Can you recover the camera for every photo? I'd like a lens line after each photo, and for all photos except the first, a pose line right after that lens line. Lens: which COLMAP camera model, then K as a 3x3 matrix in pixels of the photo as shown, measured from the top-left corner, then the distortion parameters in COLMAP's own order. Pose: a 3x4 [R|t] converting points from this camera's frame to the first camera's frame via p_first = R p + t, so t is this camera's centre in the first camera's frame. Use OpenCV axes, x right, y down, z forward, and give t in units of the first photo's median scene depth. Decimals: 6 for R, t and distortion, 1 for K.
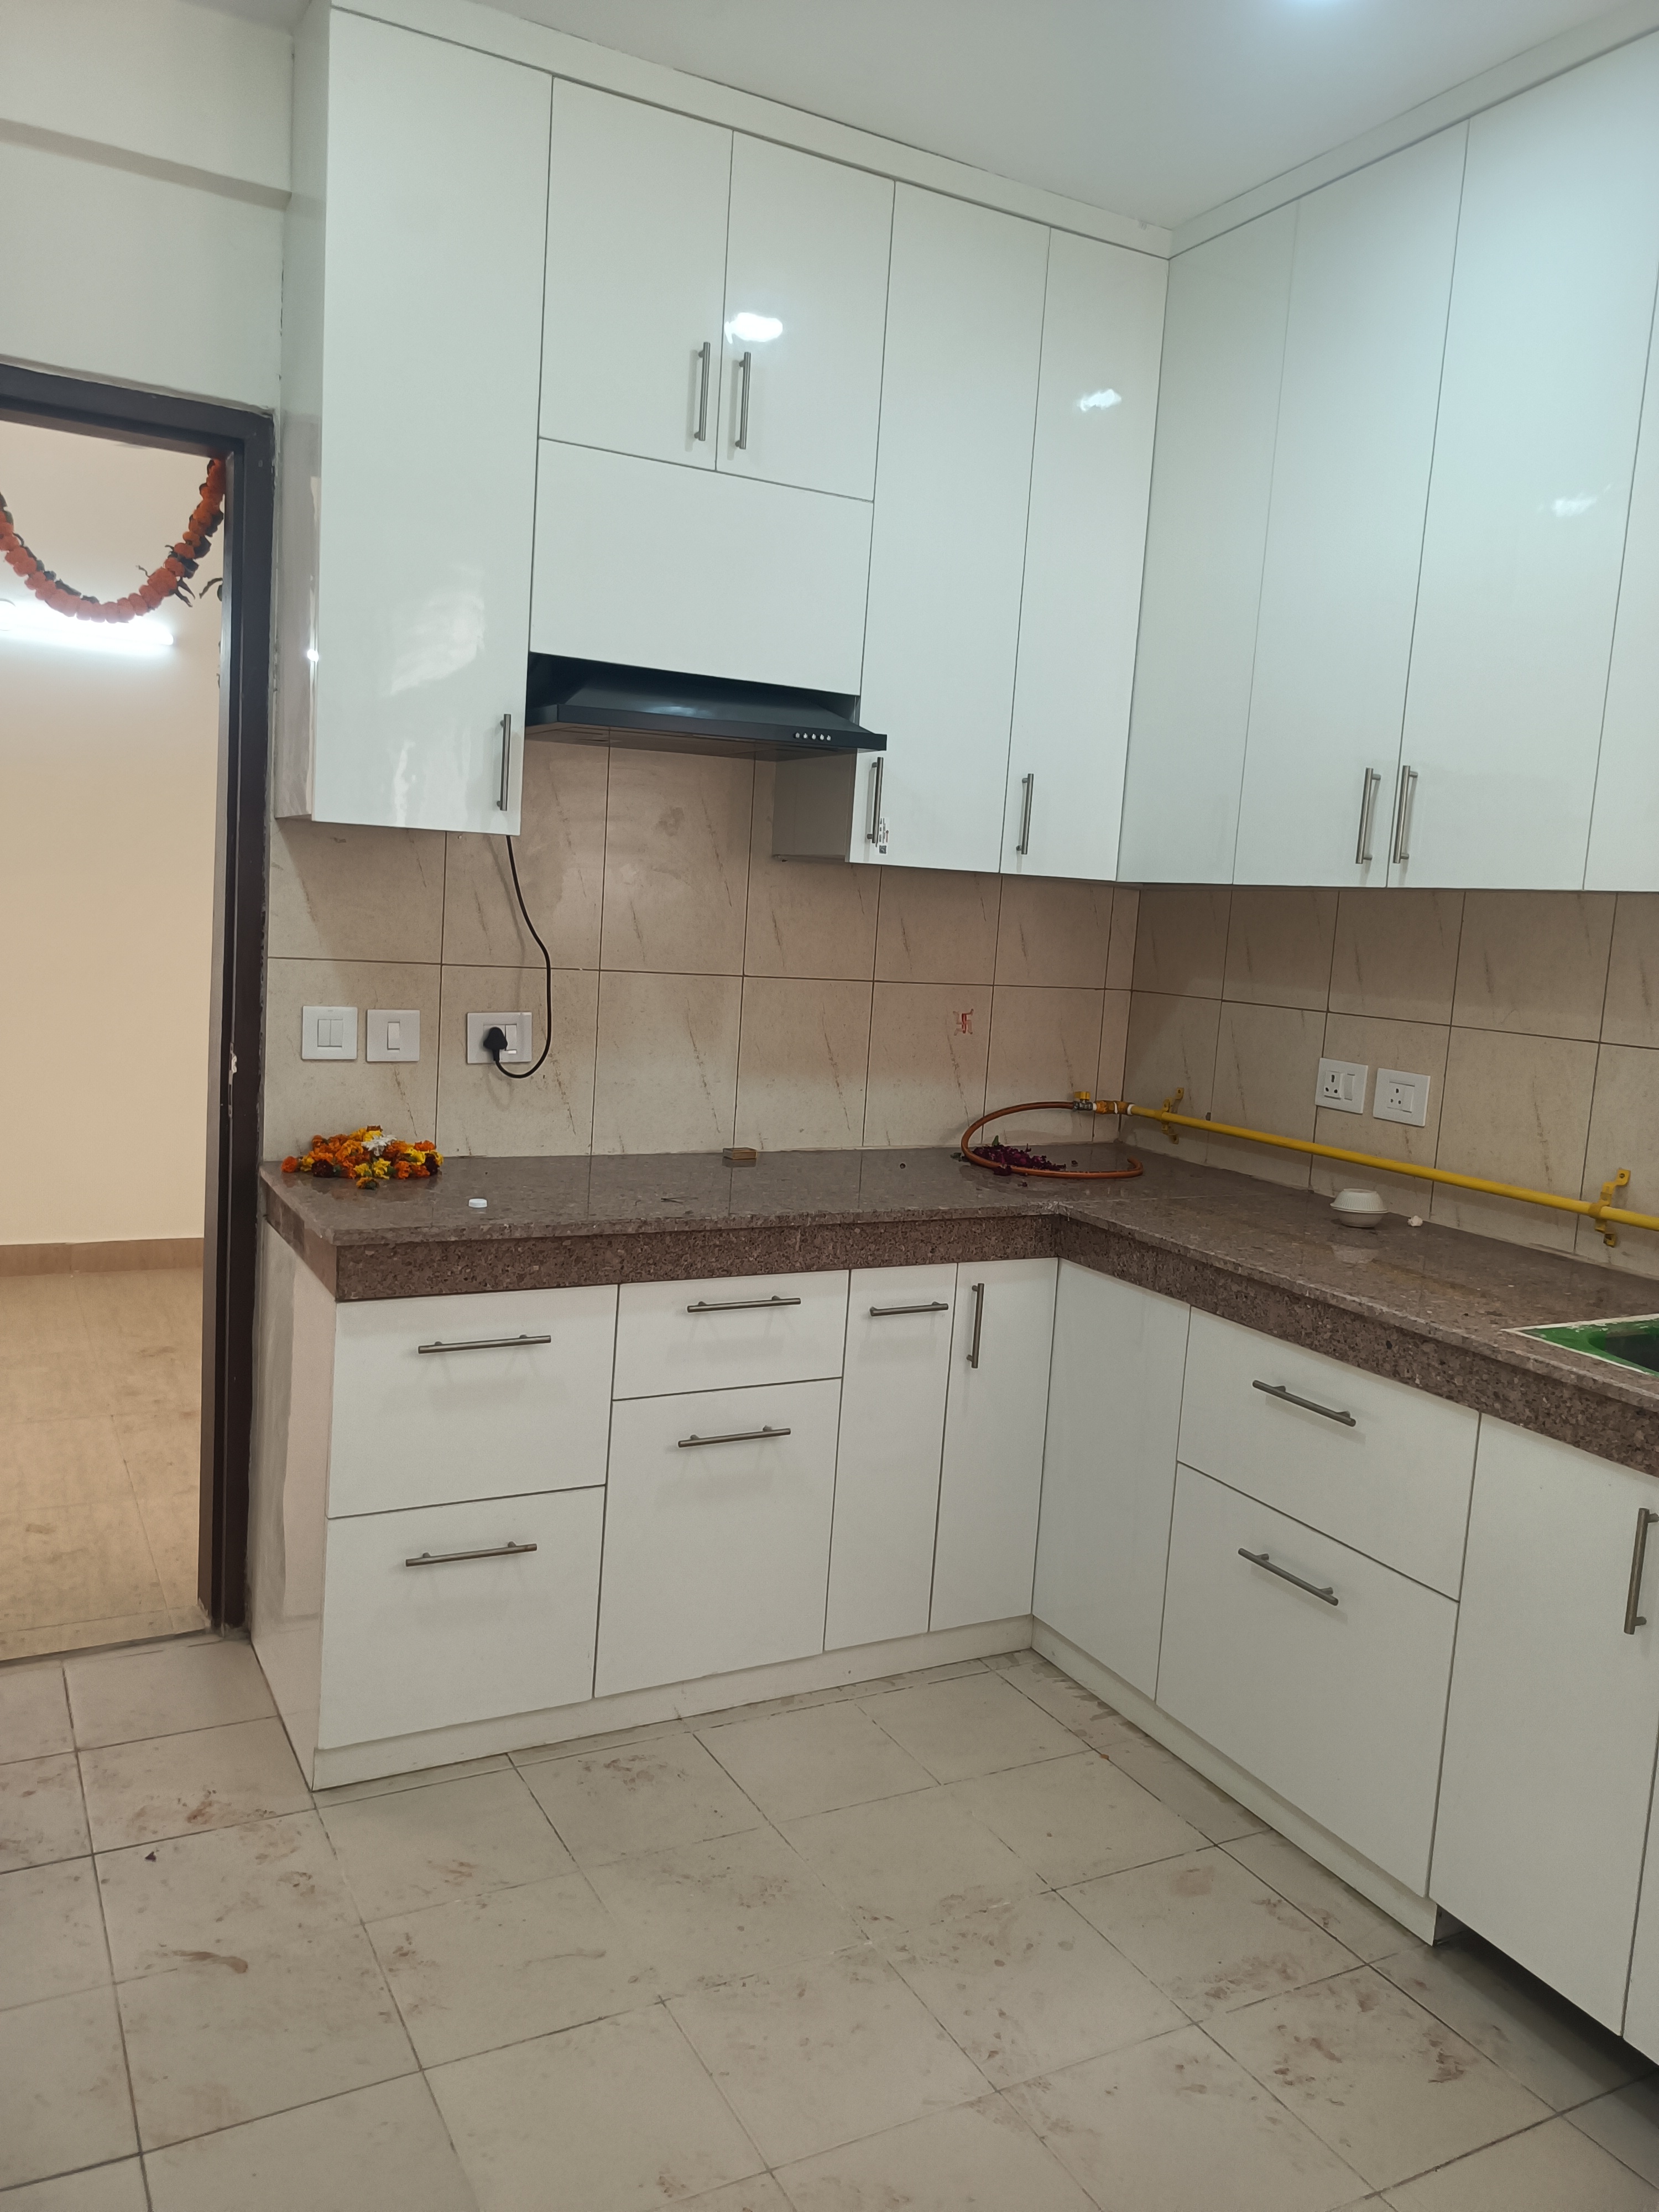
lens RADIAL K [[1650.8, 0, 829.5], [0, 1650.8, 1106.0], [0, 0, 1]] dist [0.047655, -0.064091]
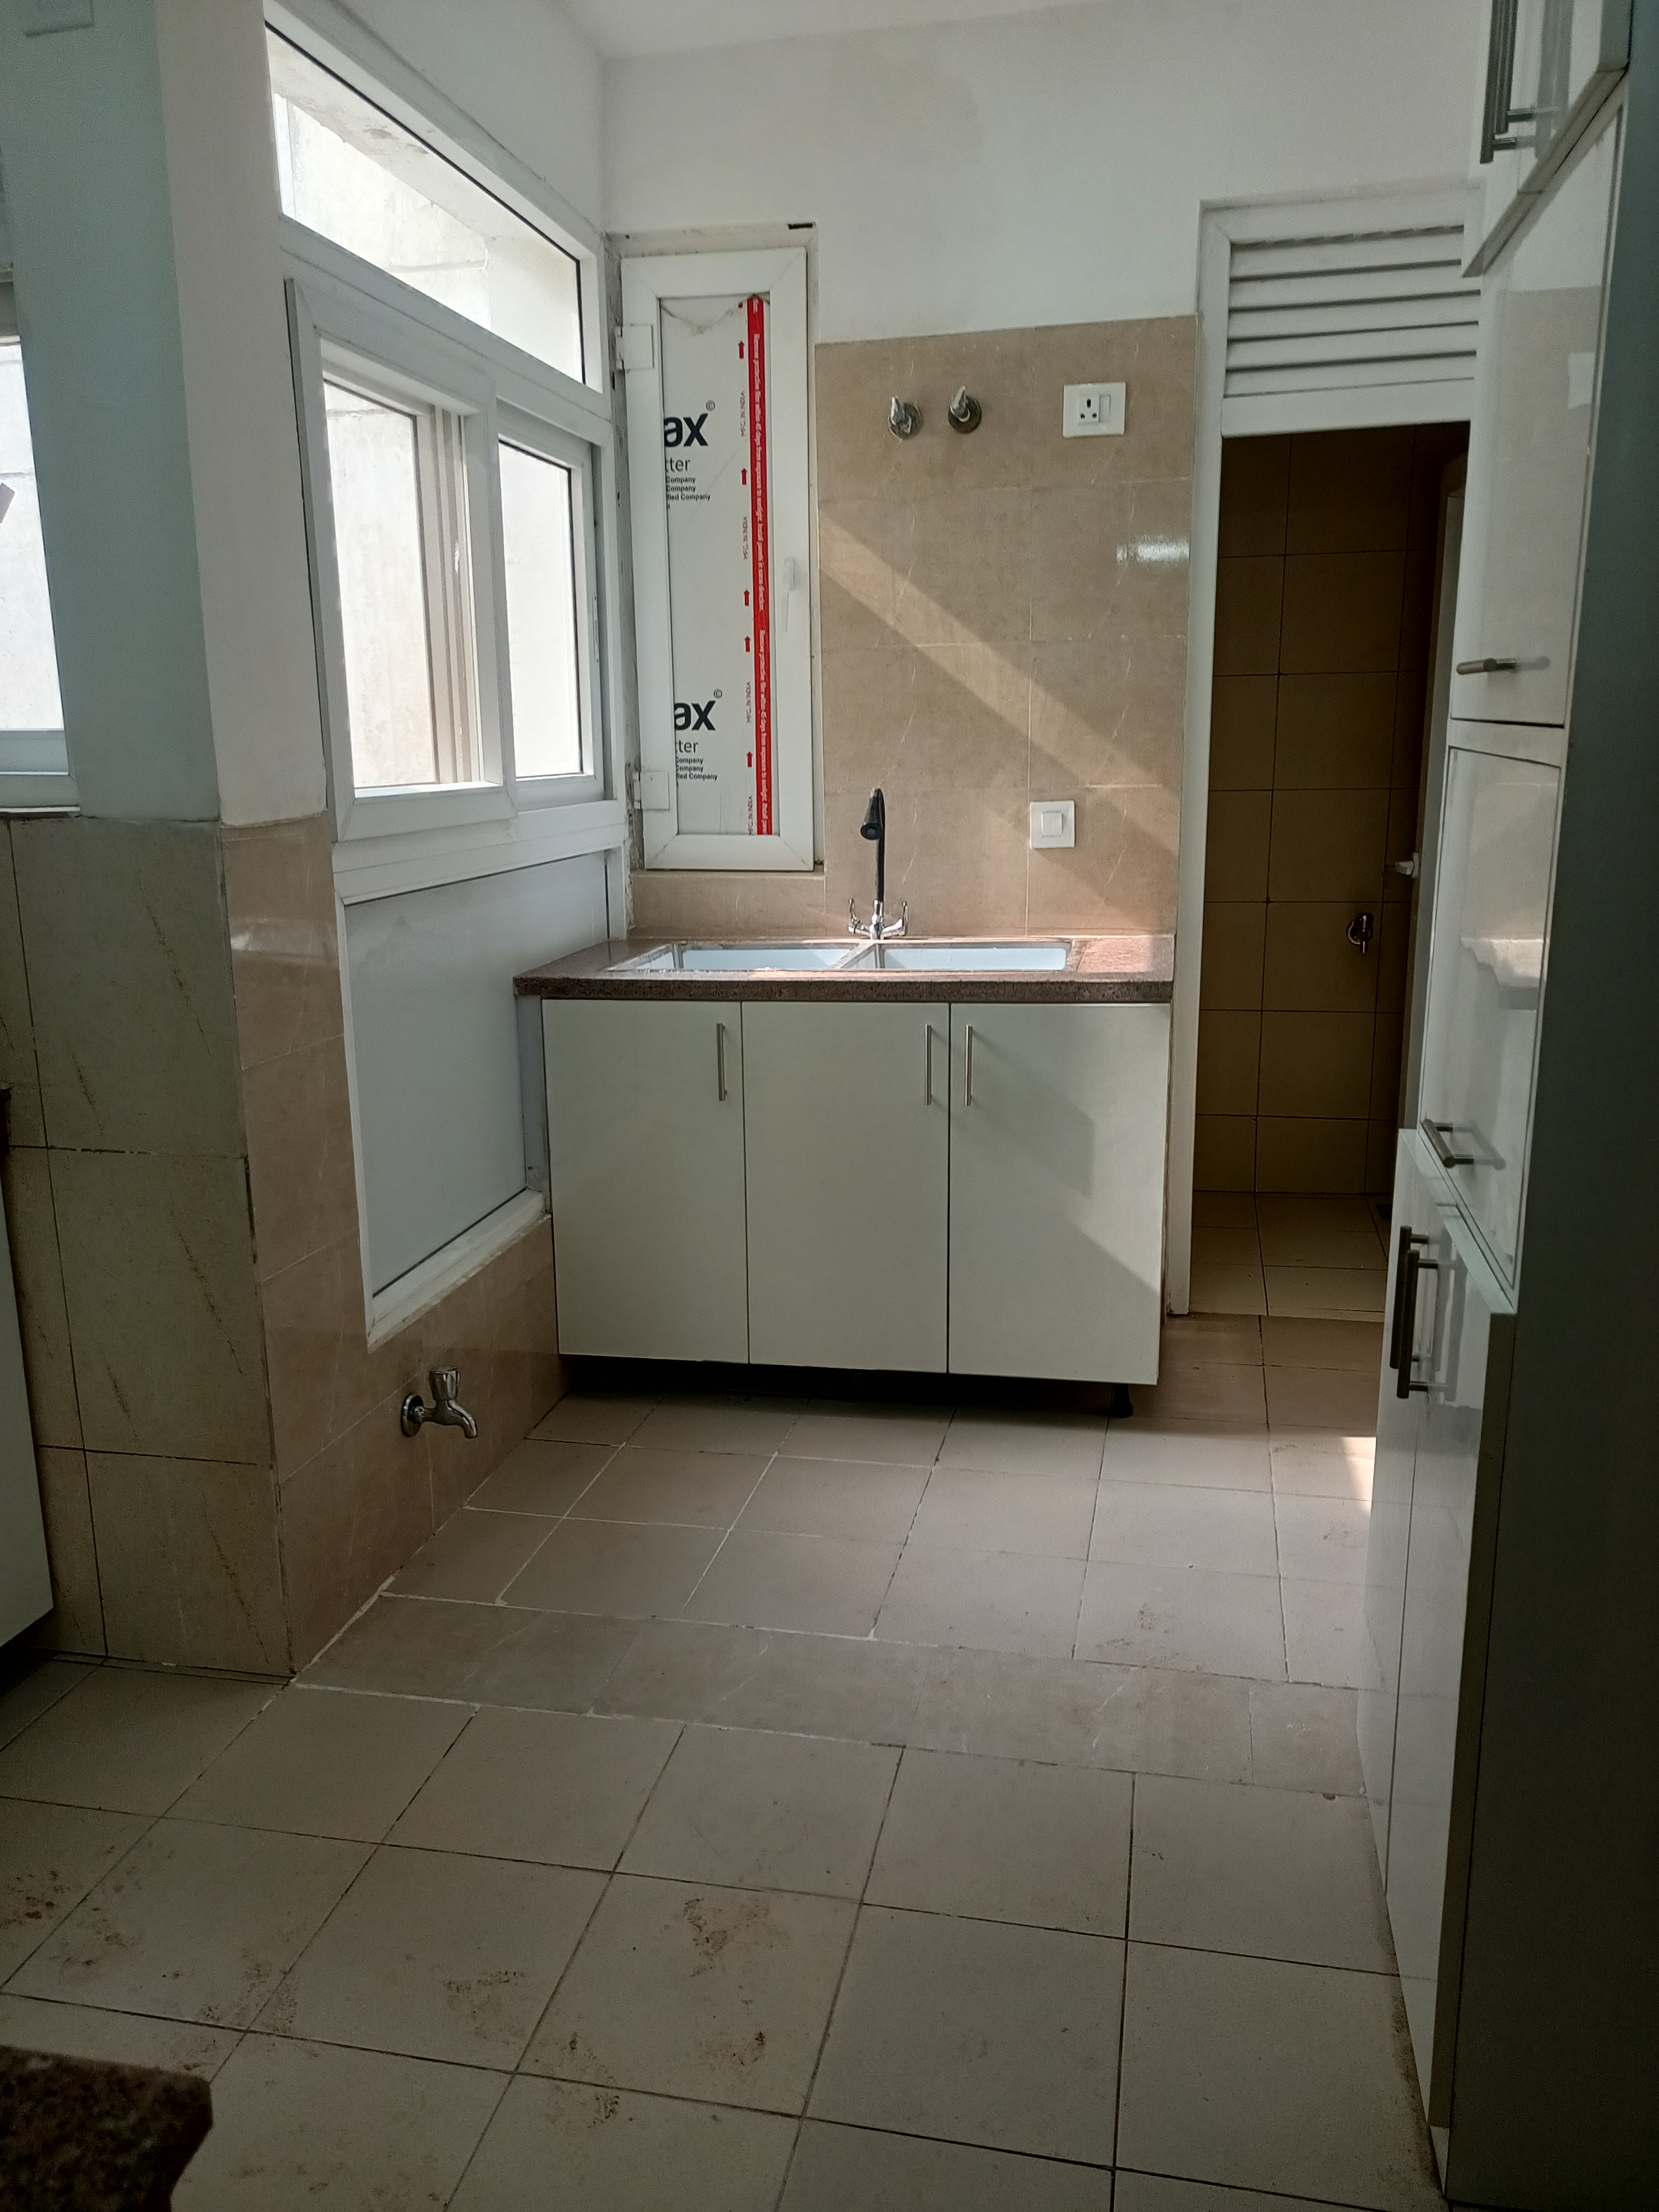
lens RADIAL K [[1660.5, 0, 814.0], [0, 1660.5, 1089.0], [0, 0, 1]] dist [0.035643, -0.023176]
pose [[-0.761692, -0.184914, 0.620992, -0.432340], [0.050950, 0.938351, 0.341909, -0.126588], [-0.645933, 0.292069, -0.705313, 0.937946]]
